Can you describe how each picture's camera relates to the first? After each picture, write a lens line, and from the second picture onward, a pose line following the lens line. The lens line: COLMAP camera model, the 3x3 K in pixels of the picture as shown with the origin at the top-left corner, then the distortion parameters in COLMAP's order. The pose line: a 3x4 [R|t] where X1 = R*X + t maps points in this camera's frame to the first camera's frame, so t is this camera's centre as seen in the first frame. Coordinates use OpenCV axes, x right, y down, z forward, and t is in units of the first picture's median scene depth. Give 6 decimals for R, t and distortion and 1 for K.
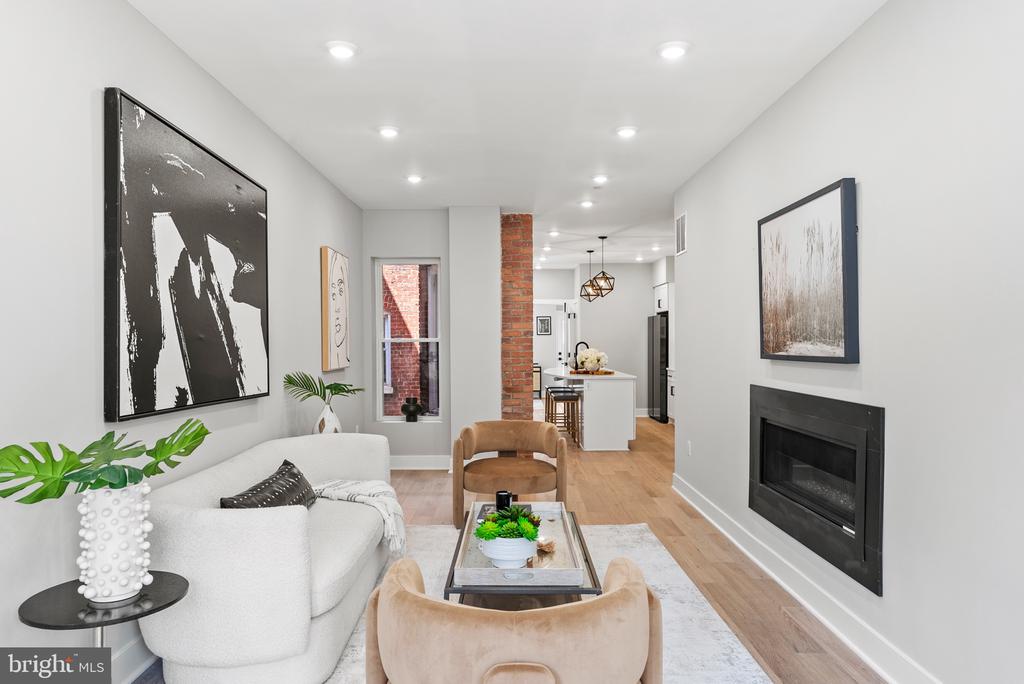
lens RADIAL K [[662.7, 0, 516.5], [0, 662.7, 342.2], [0, 0, 1]] dist [0.000826, 0.000059]
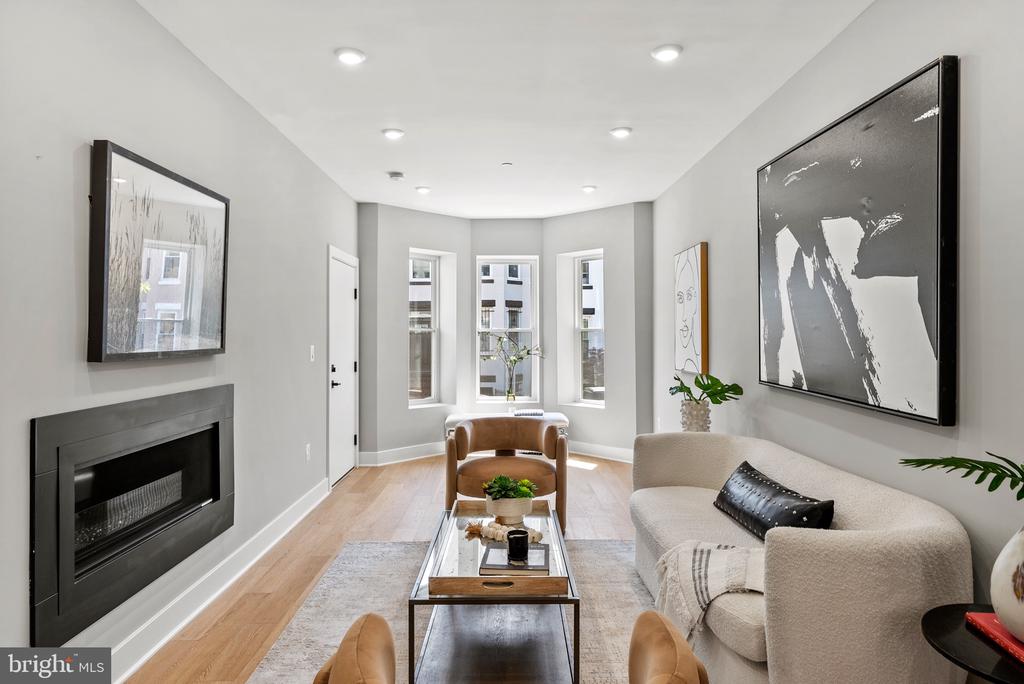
lens RADIAL K [[619.3, 0, 511.2], [0, 619.3, 337.8], [0, 0, 1]] dist [-0.000348, -0.000035]
pose [[-0.999974, 0.005370, 0.004767, -0.018515], [0.005389, 0.999977, 0.004055, 0.002926], [-0.004745, 0.004081, -0.999980, 1.866844]]
